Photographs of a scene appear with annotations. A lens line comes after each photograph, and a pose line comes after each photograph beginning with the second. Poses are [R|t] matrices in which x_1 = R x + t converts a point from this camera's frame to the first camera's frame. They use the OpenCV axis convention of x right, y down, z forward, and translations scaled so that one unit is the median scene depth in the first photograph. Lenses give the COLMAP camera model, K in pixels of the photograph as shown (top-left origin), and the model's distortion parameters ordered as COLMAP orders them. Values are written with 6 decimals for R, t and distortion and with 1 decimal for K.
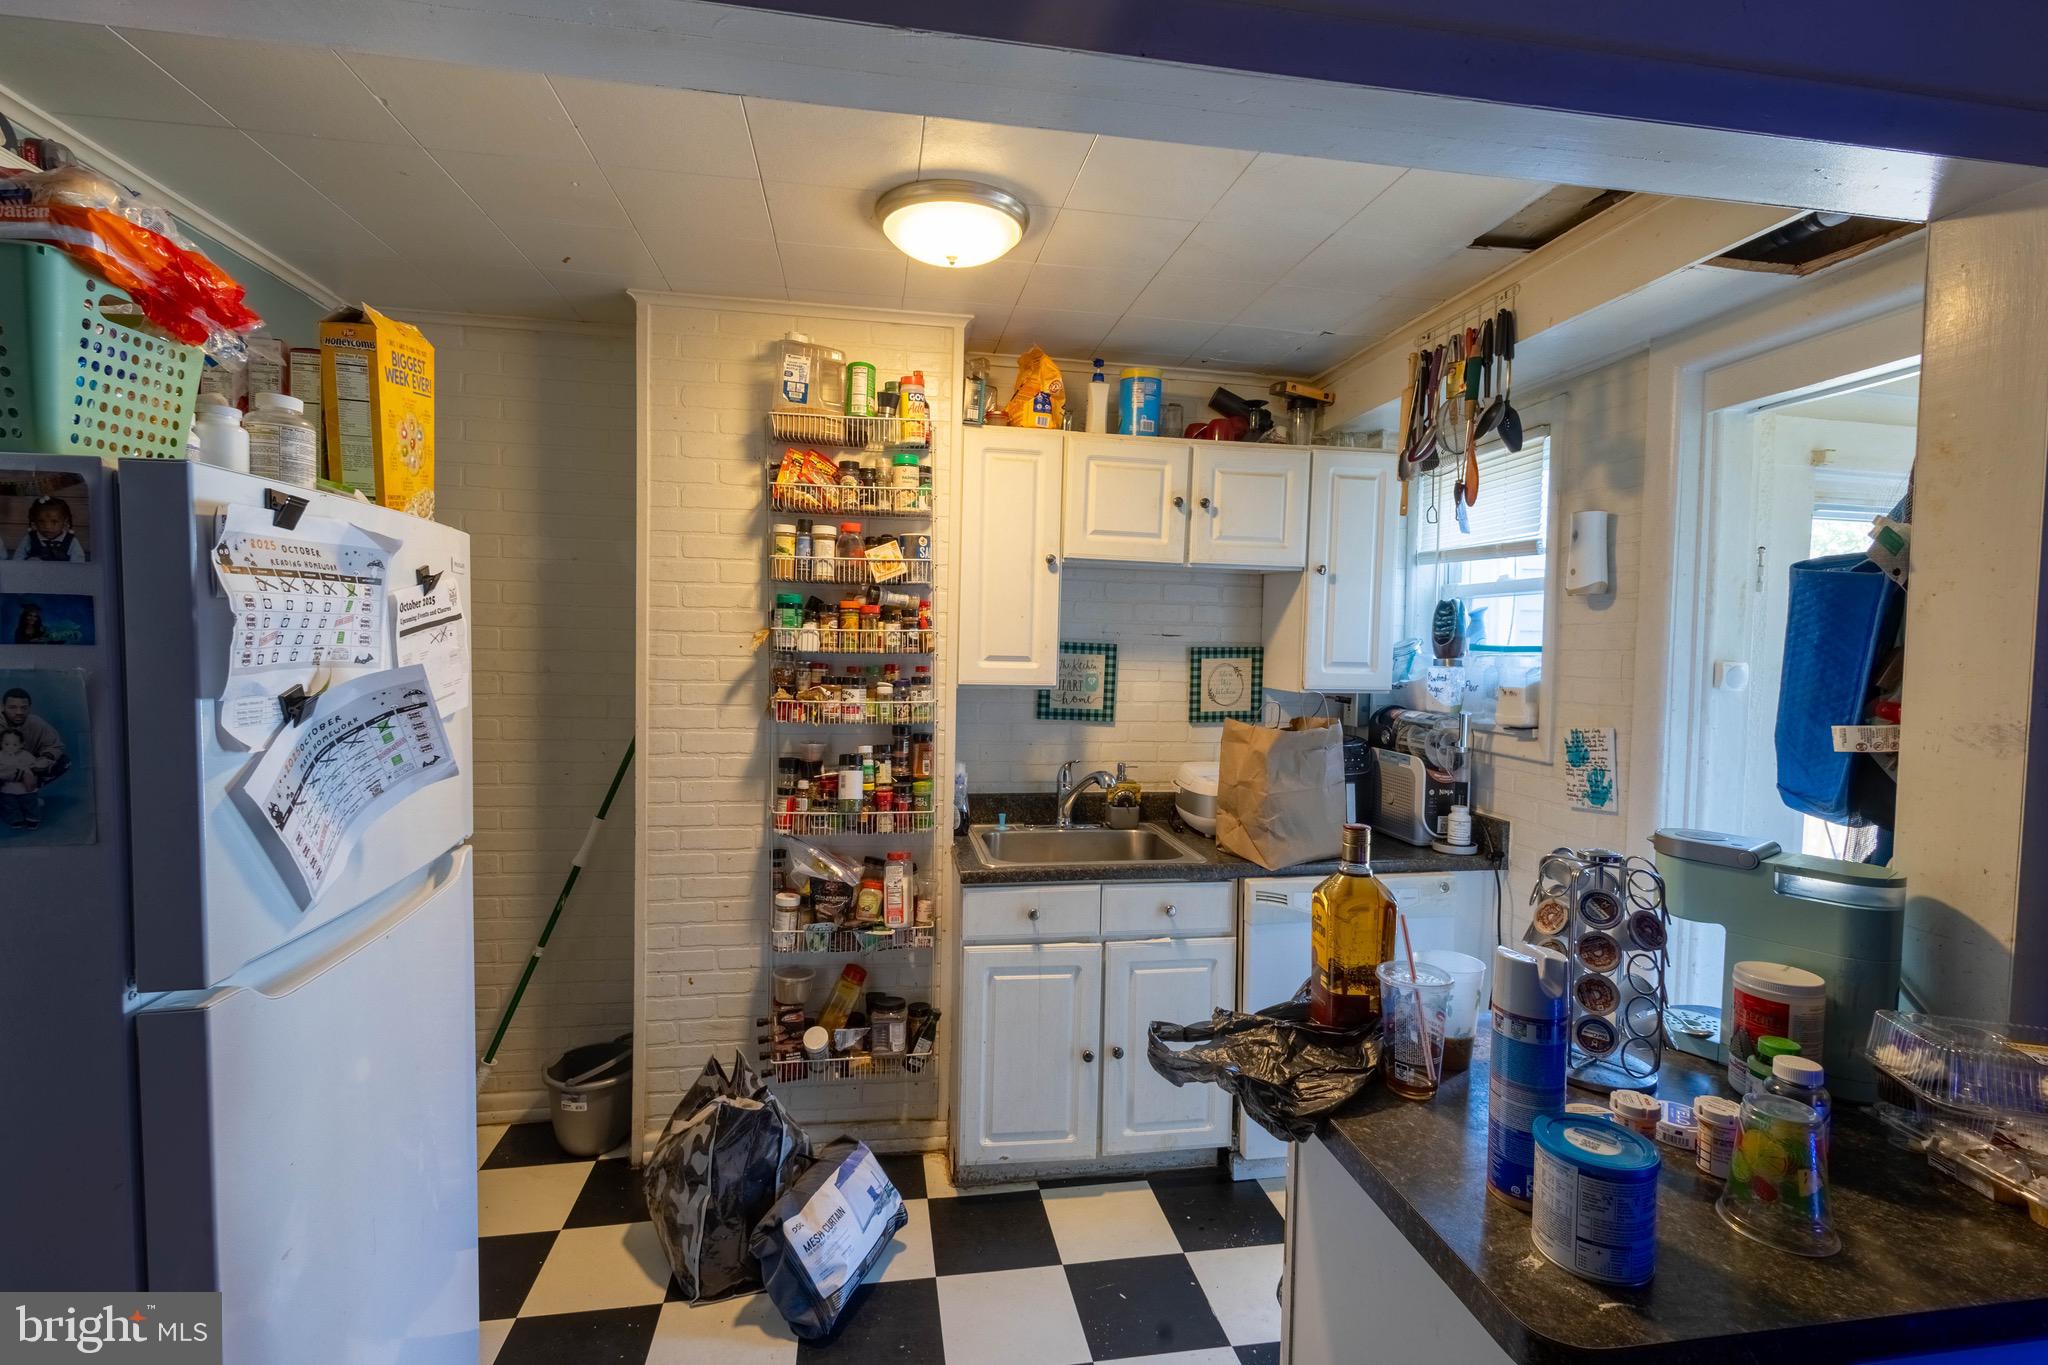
lens RADIAL K [[937.5, 0, 1022.0], [0, 937.5, 678.8], [0, 0, 1]] dist [0.004731, -0.003506]
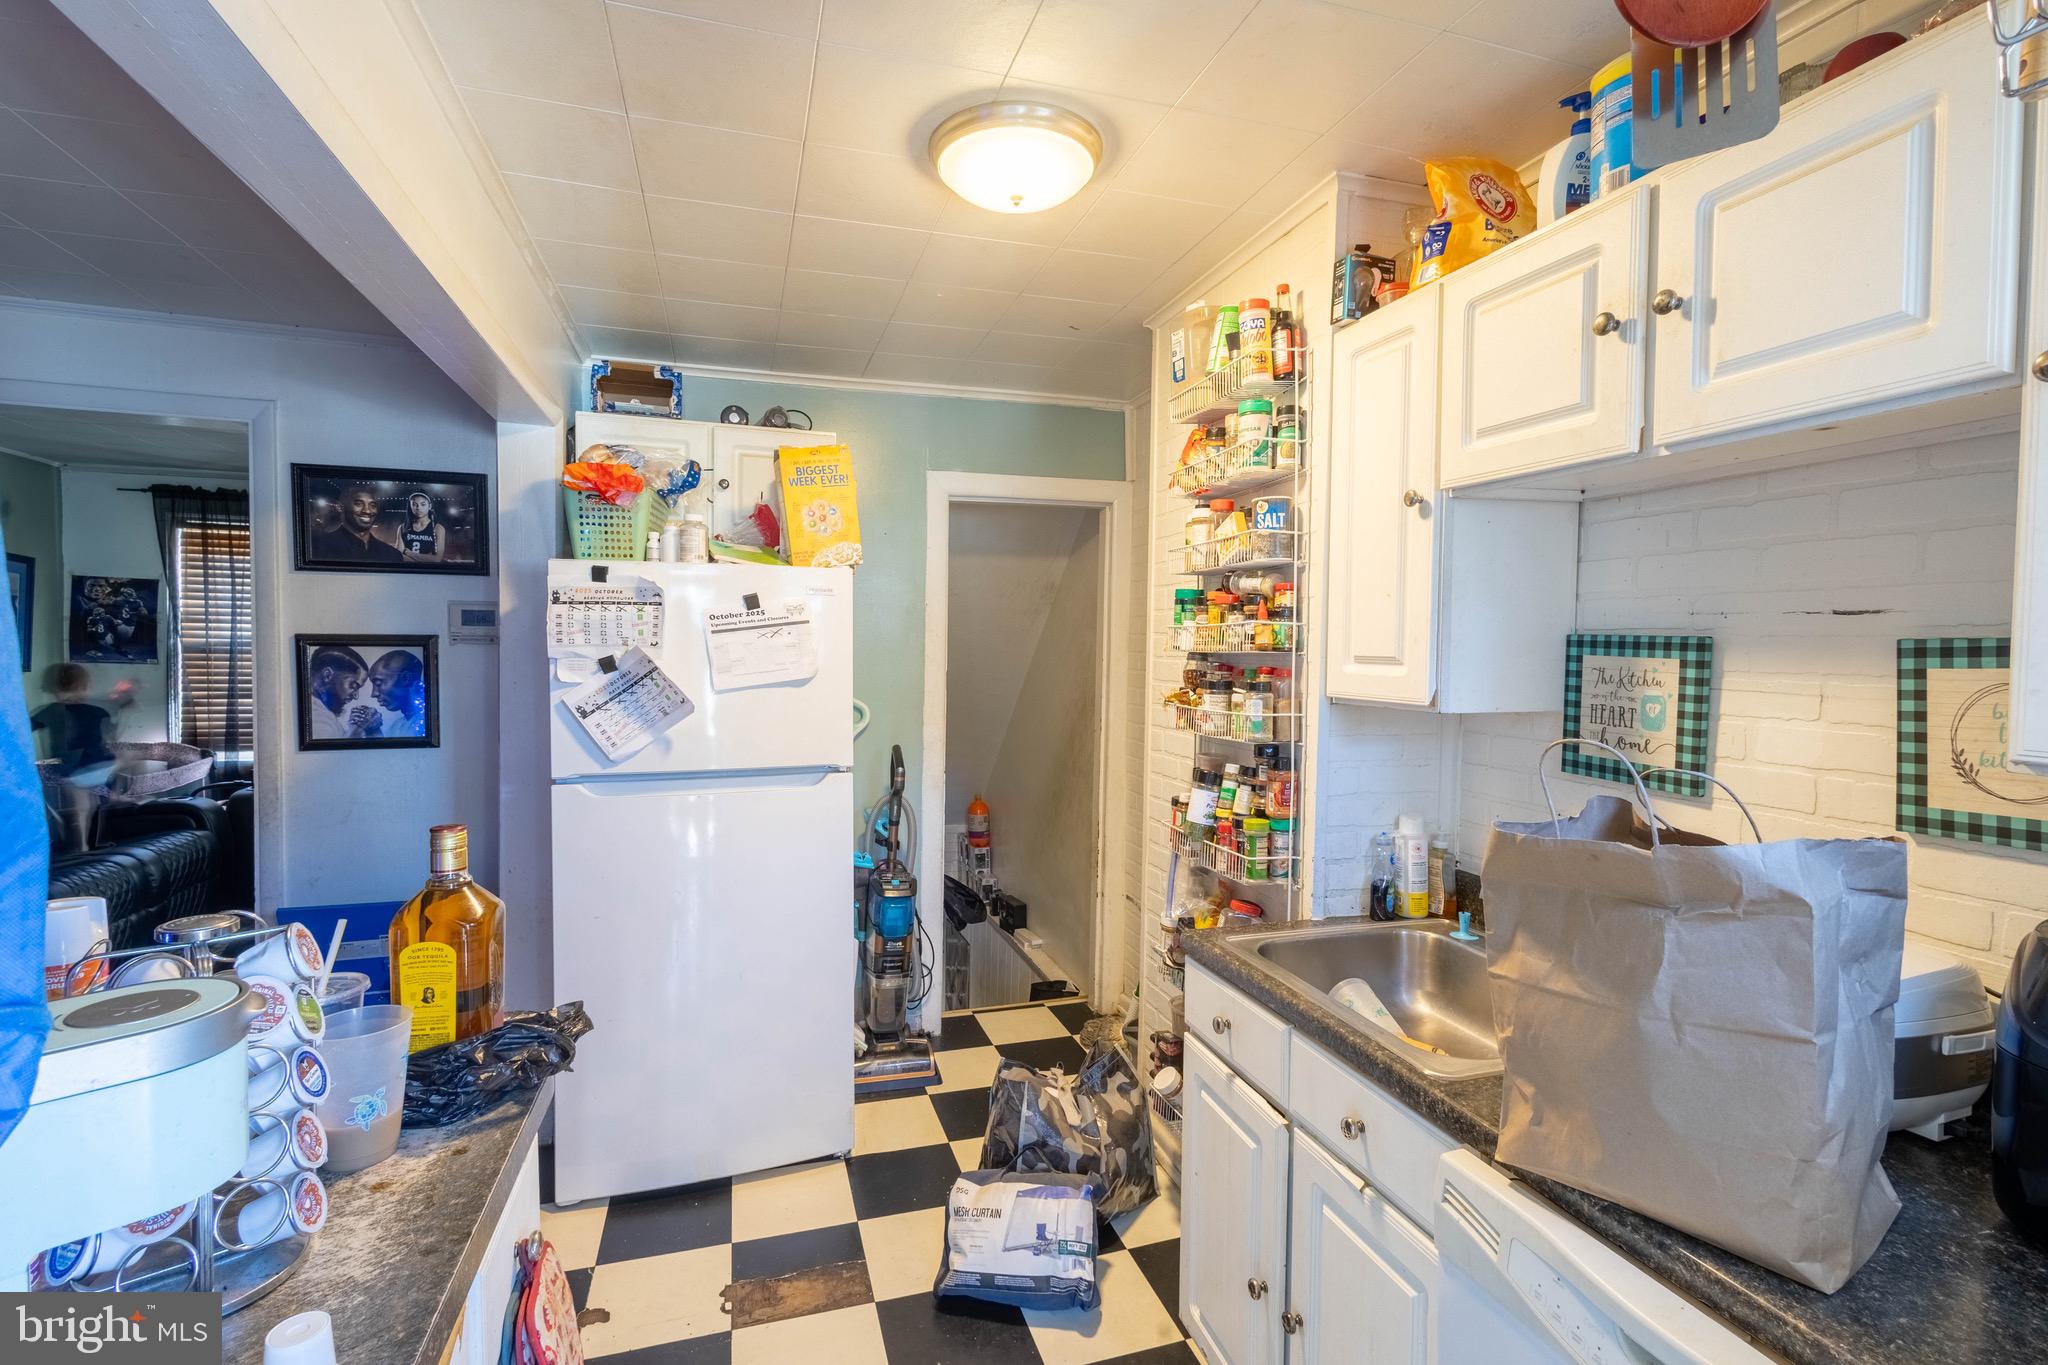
lens RADIAL K [[937.5, 0, 1021.0], [0, 937.5, 682.3], [0, 0, 1]] dist [0.004731, -0.003506]
pose [[0.134921, 0.020833, -0.990637, 0.600878], [-0.049871, 0.998655, 0.014210, -0.003220], [0.989600, 0.047487, 0.135779, 0.669434]]
